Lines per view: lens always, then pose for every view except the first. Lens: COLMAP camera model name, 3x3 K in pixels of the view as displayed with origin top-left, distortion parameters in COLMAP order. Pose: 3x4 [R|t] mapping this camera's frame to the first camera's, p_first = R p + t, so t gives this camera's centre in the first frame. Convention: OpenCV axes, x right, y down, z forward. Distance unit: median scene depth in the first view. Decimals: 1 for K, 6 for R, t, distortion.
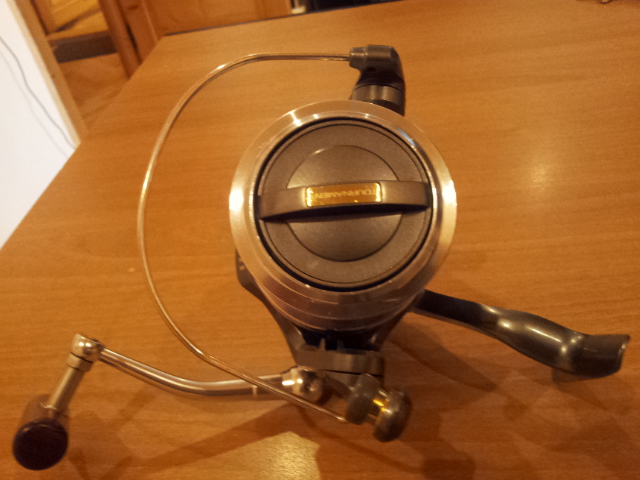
lens RADIAL K [[553.7, 0, 328.5], [0, 553.7, 224.1], [0, 0, 1]] dist [0.005372, -0.116556]
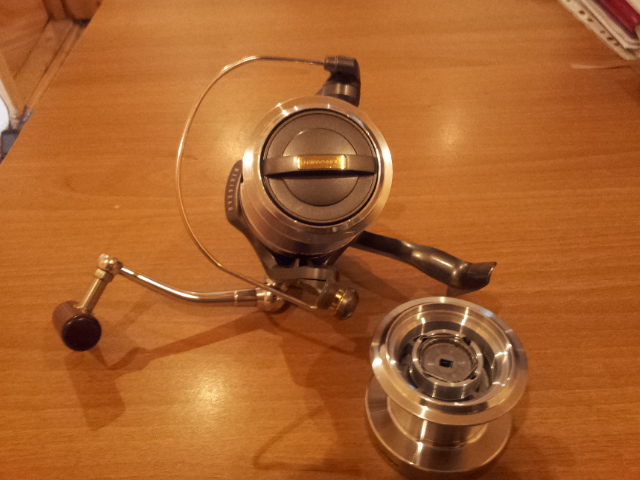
lens RADIAL K [[553.7, 0, 328.5], [0, 553.7, 224.1], [0, 0, 1]] dist [0.005372, -0.116556]
pose [[0.986916, 0.036980, 0.156934, -0.154048], [-0.051433, 0.994698, 0.089059, -0.017125], [-0.152809, -0.095965, 0.983585, -0.422857]]
